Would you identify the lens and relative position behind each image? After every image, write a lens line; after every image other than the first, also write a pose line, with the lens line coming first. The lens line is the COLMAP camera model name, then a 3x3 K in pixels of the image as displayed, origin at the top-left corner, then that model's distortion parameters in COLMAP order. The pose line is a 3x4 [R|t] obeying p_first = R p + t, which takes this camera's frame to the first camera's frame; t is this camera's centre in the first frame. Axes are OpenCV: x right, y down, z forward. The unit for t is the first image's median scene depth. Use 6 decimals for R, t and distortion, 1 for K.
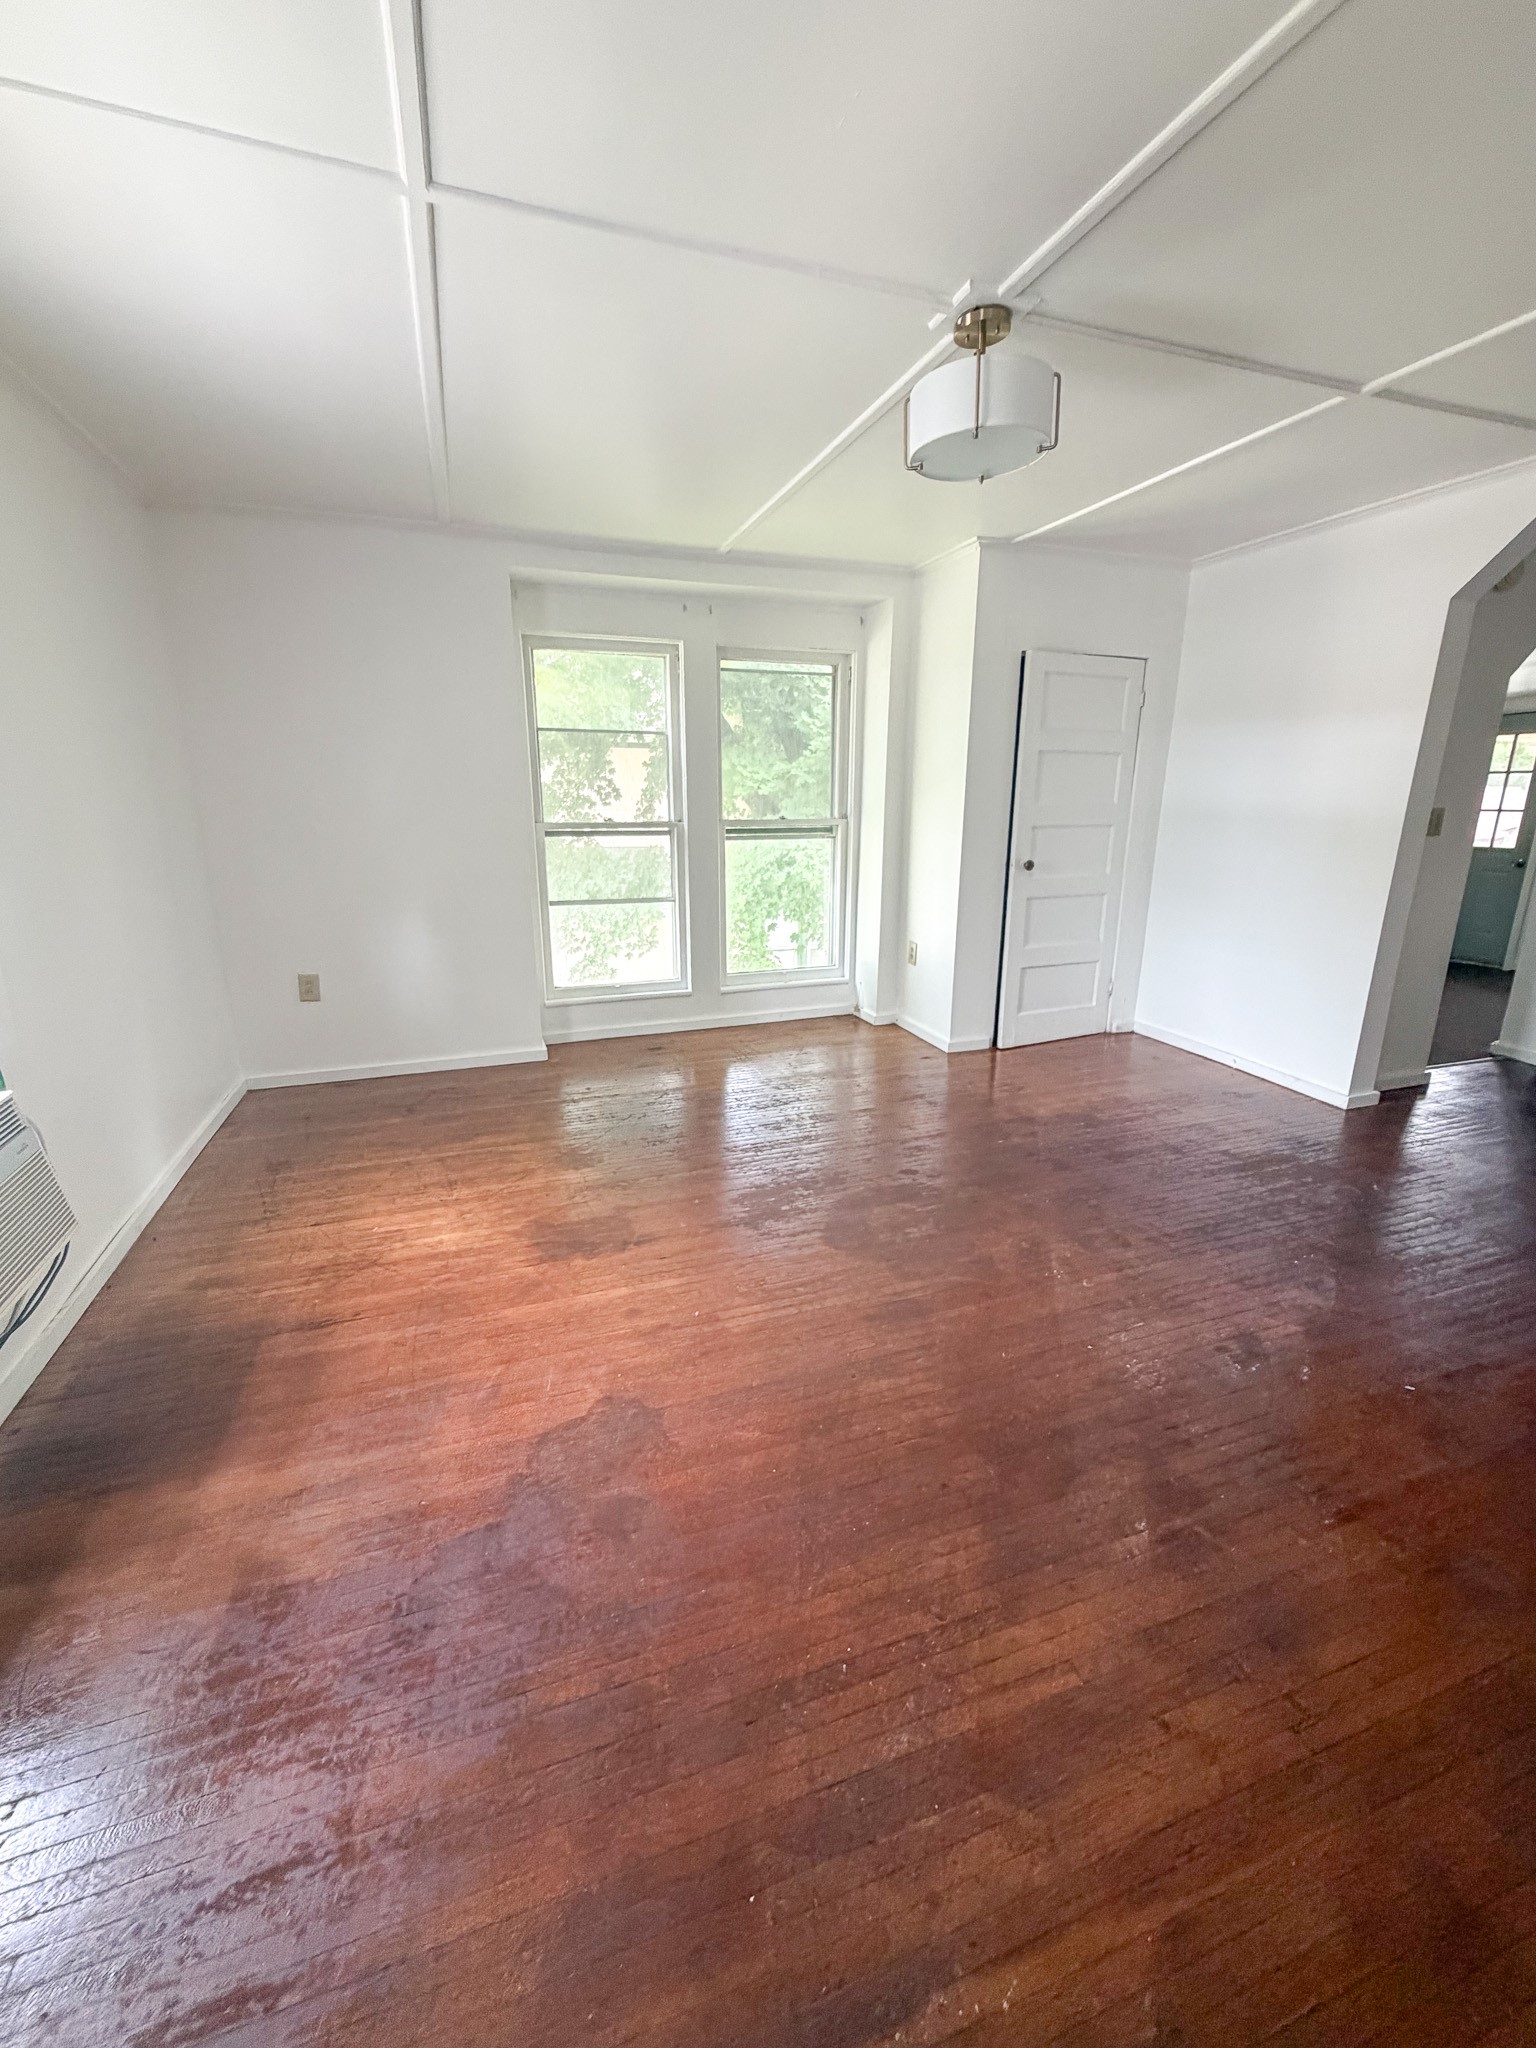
lens RADIAL K [[832.5, 0, 768.6], [0, 832.5, 1028.6], [0, 0, 1]] dist [0.009920, -0.000199]
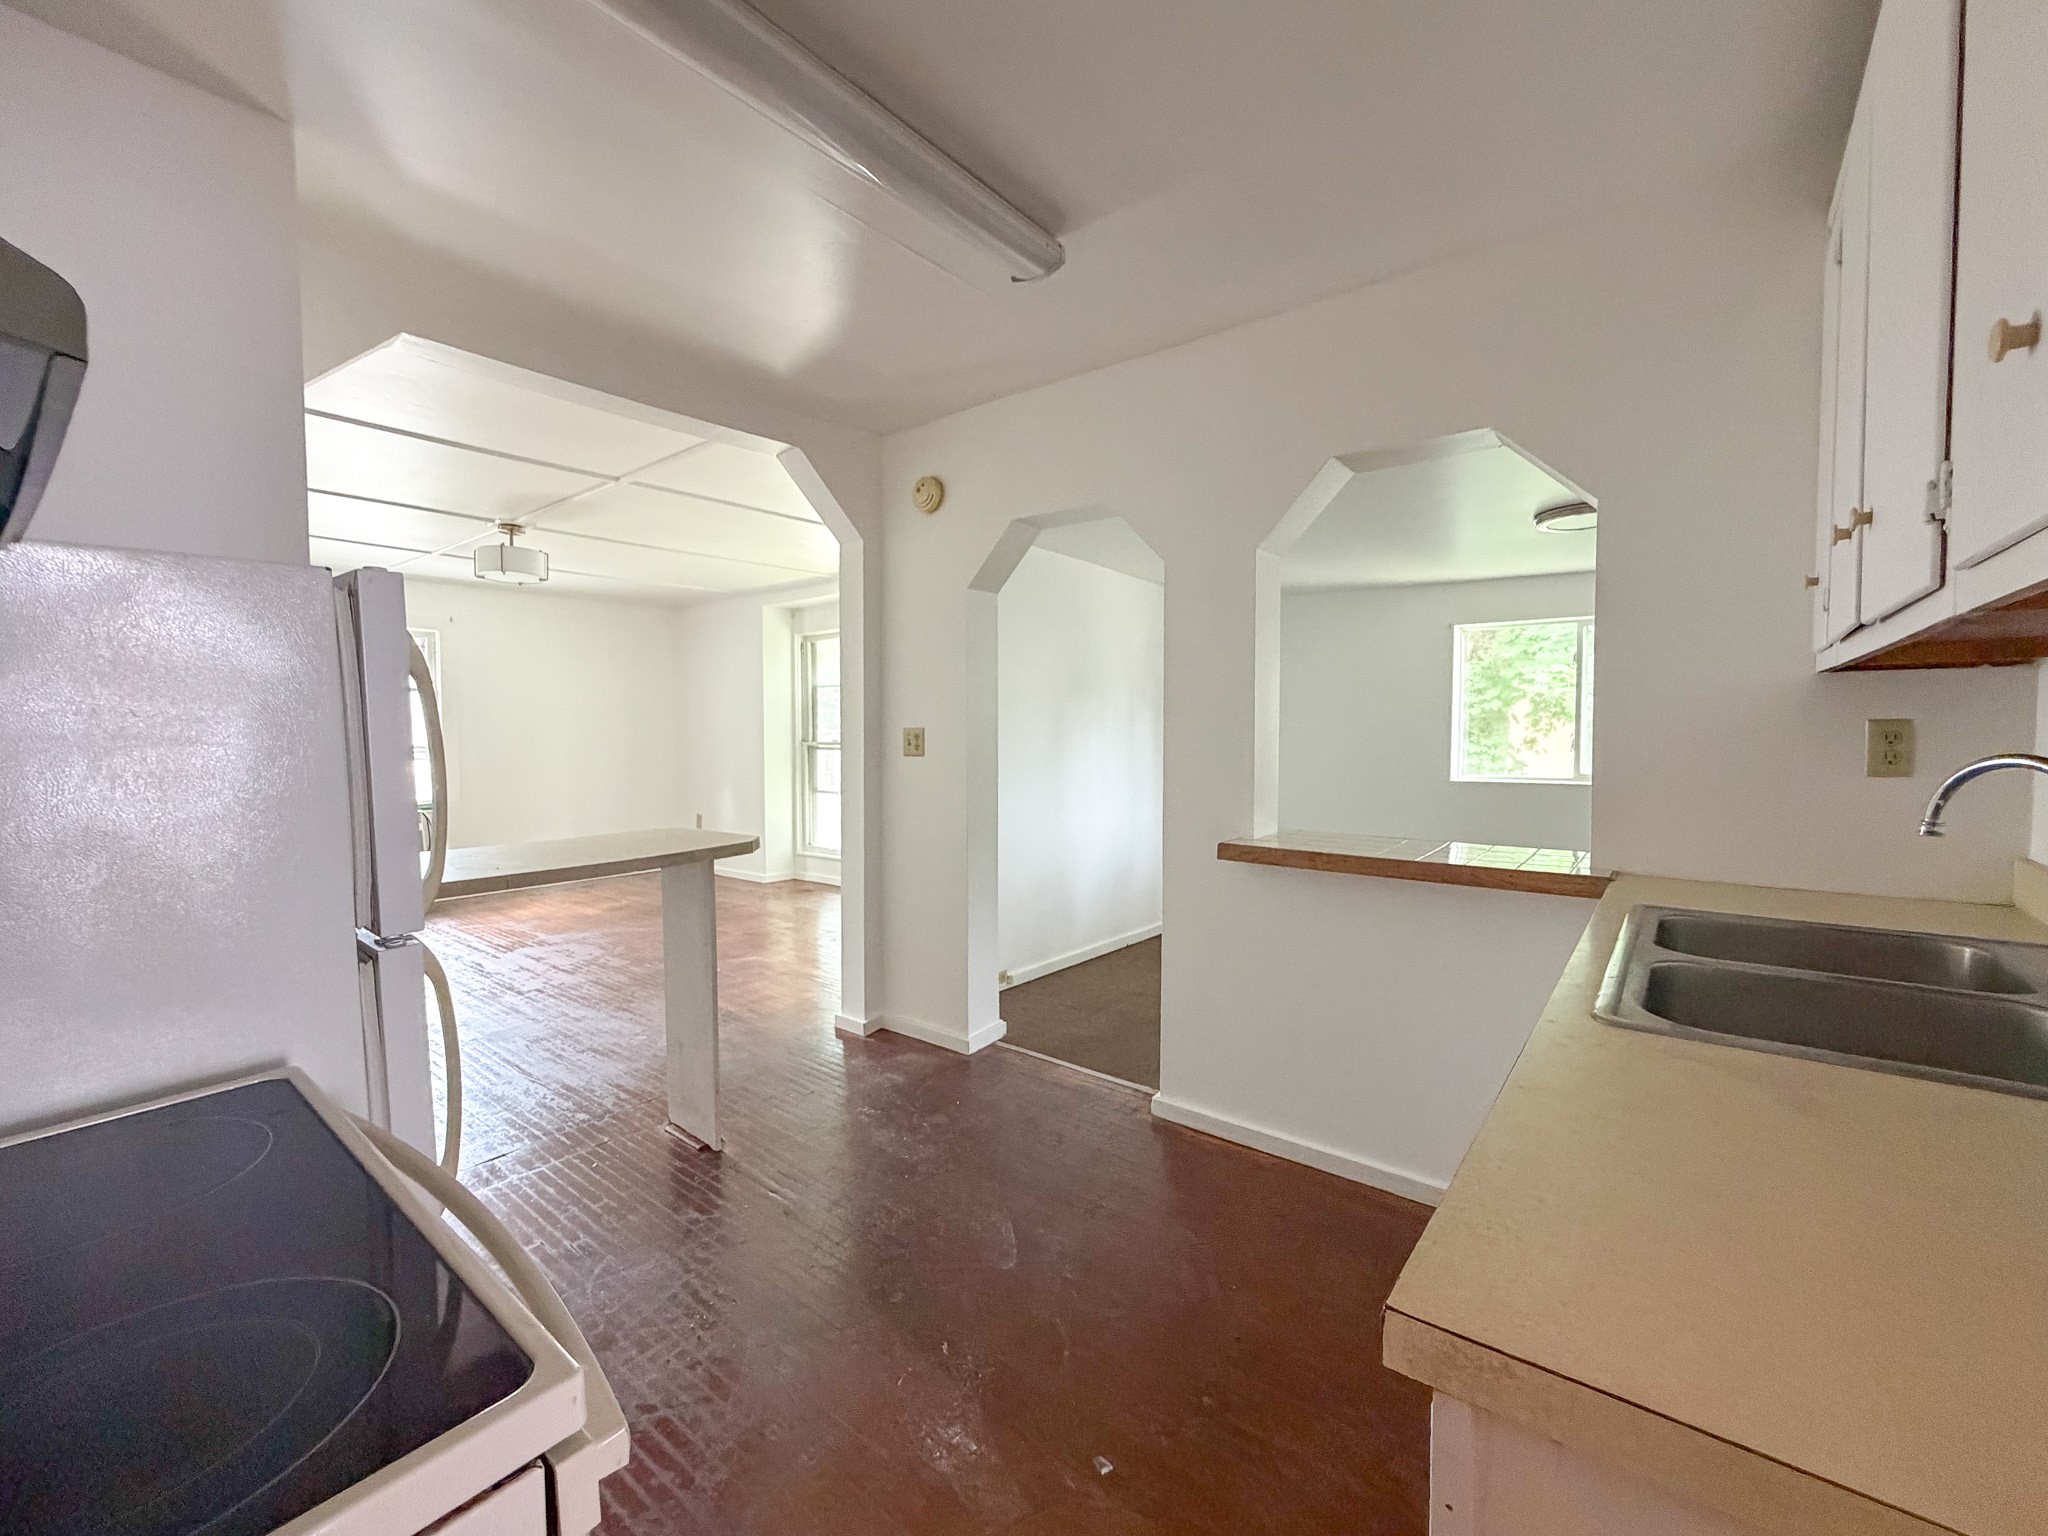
lens RADIAL K [[832.5, 0, 1022.7], [0, 832.5, 772.1], [0, 0, 1]] dist [0.009920, -0.000199]
pose [[0.536905, 0.029883, -0.843113, 1.911507], [-0.227621, 0.967441, -0.110662, -0.147134], [0.812356, 0.251325, 0.526226, 0.709882]]
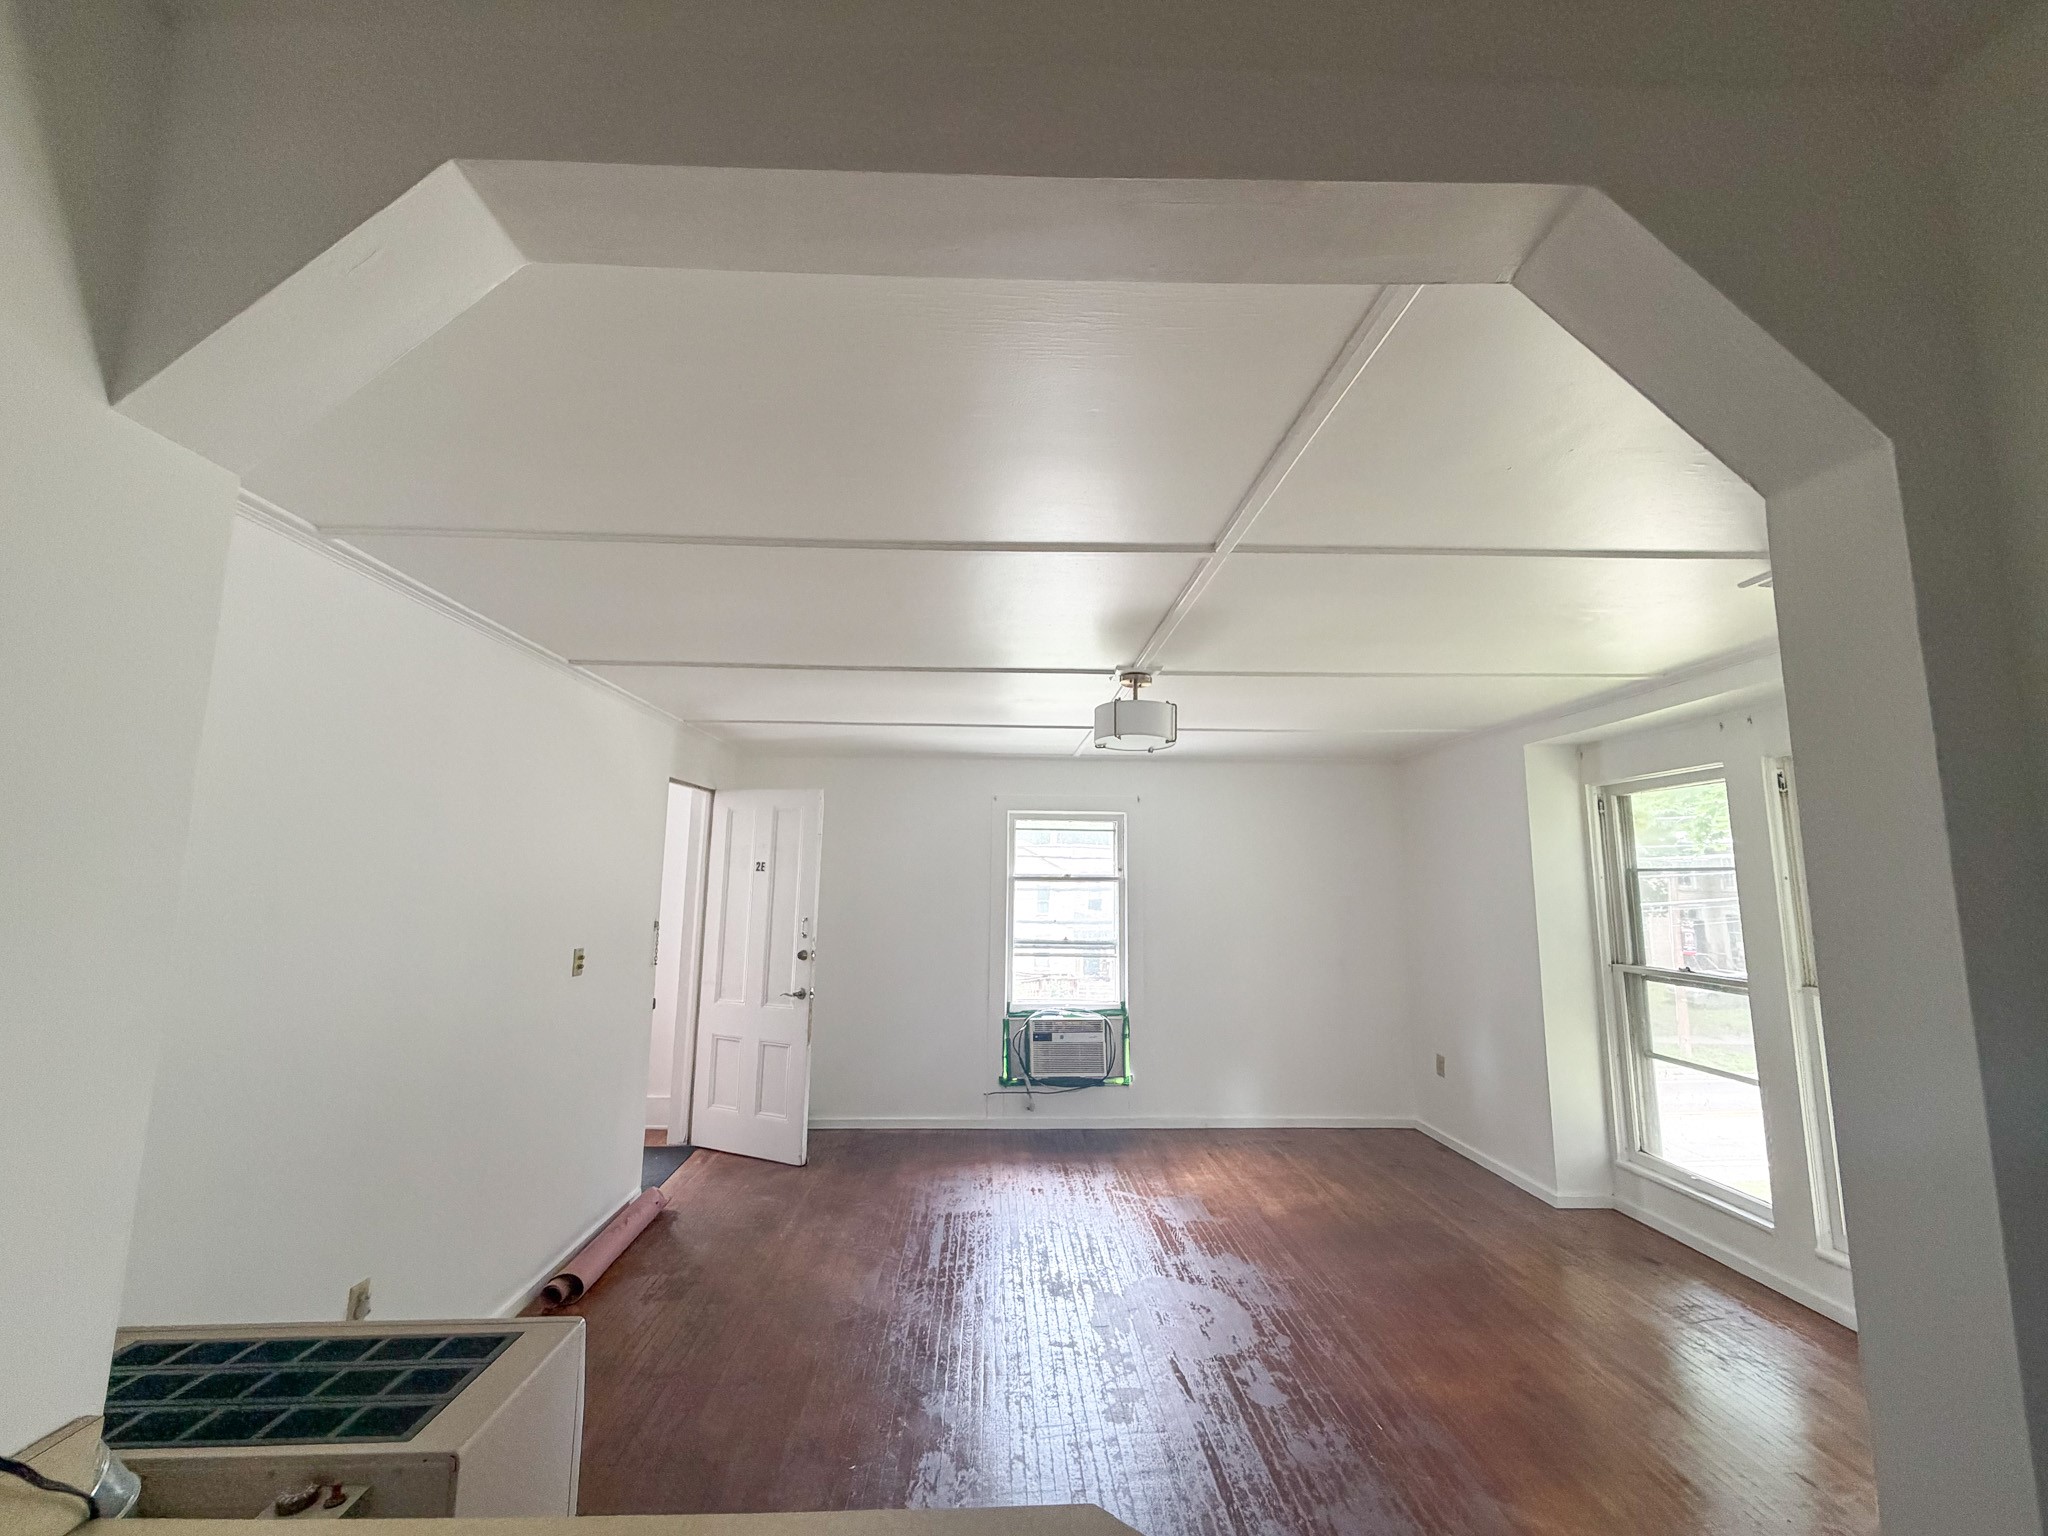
lens RADIAL K [[832.5, 0, 1024.4], [0, 832.5, 763.2], [0, 0, 1]] dist [0.009920, -0.000199]
pose [[-0.281964, -0.149615, -0.947688, 1.237842], [-0.282350, 0.956964, -0.067073, -0.297638], [0.916938, 0.248667, -0.312073, 0.874017]]
